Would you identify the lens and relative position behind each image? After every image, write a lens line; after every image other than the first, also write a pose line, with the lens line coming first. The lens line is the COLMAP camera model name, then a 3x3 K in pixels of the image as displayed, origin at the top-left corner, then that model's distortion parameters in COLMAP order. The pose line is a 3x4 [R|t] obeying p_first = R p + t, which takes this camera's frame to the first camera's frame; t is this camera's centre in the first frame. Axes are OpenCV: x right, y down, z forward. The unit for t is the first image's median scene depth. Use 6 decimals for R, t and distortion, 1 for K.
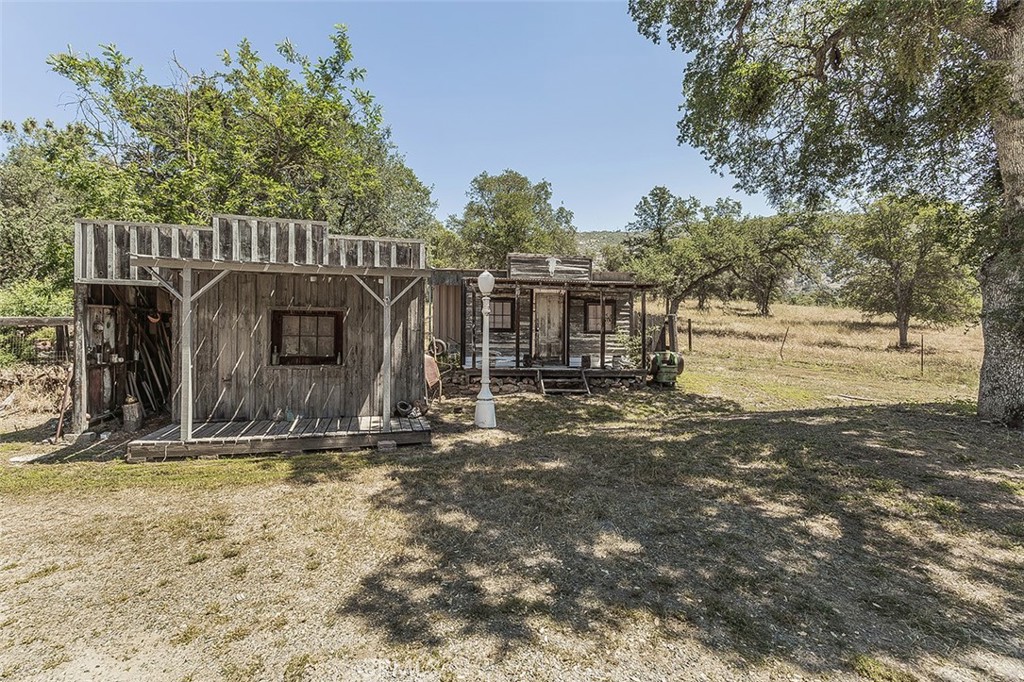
lens RADIAL K [[447.3, 0, 501.2], [0, 447.3, 334.1], [0, 0, 1]] dist [0.003575, -0.000726]
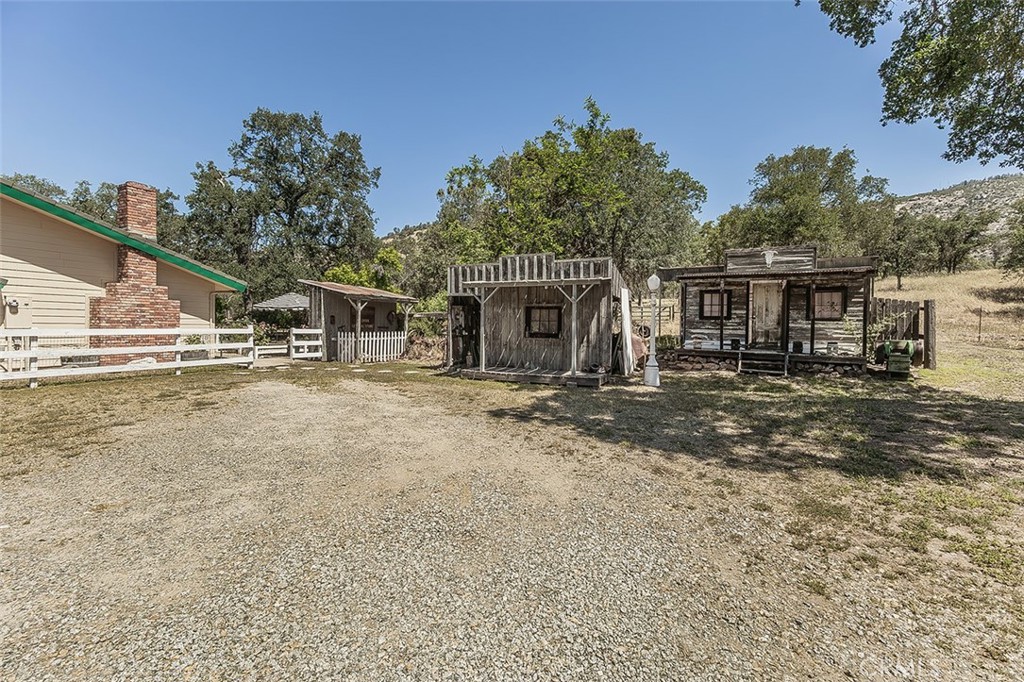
lens RADIAL K [[447.3, 0, 513.2], [0, 447.3, 339.2], [0, 0, 1]] dist [0.003575, -0.000726]
pose [[0.775912, 0.023805, -0.630392, 0.474677], [-0.003945, 0.999451, 0.032886, 0.014778], [0.630829, -0.023030, 0.775580, -0.339461]]
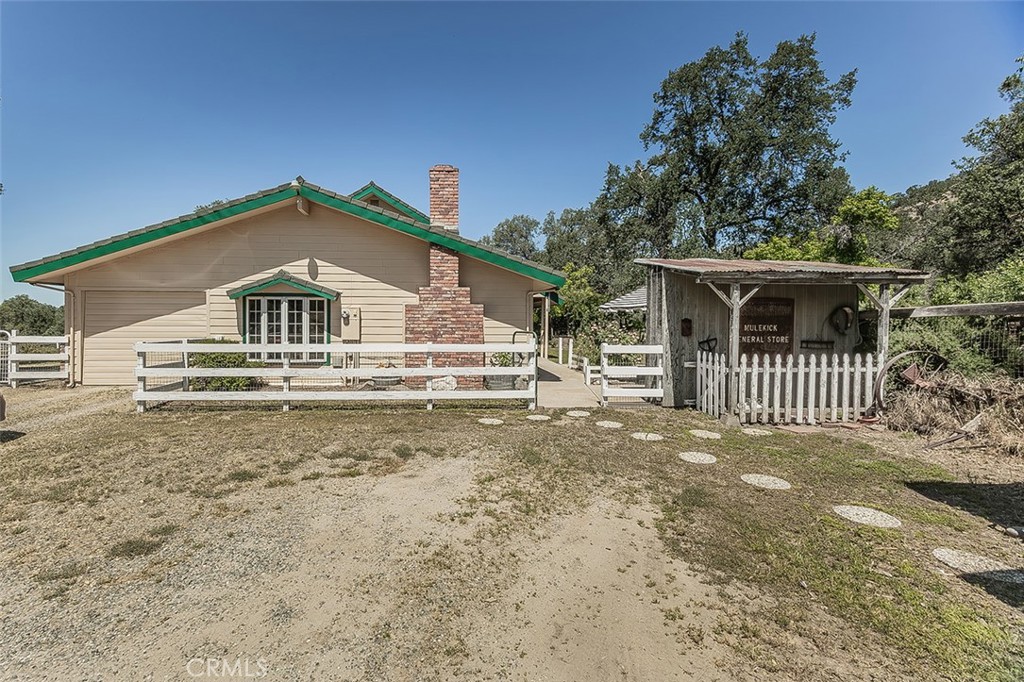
lens RADIAL K [[447.3, 0, 454.6], [0, 447.3, 326.4], [0, 0, 1]] dist [0.003575, -0.000726]
pose [[-0.163558, 0.000020, -0.986534, -0.284591], [0.004134, 0.999991, -0.000665, -0.005837], [0.986525, -0.004187, -0.163556, 0.324387]]
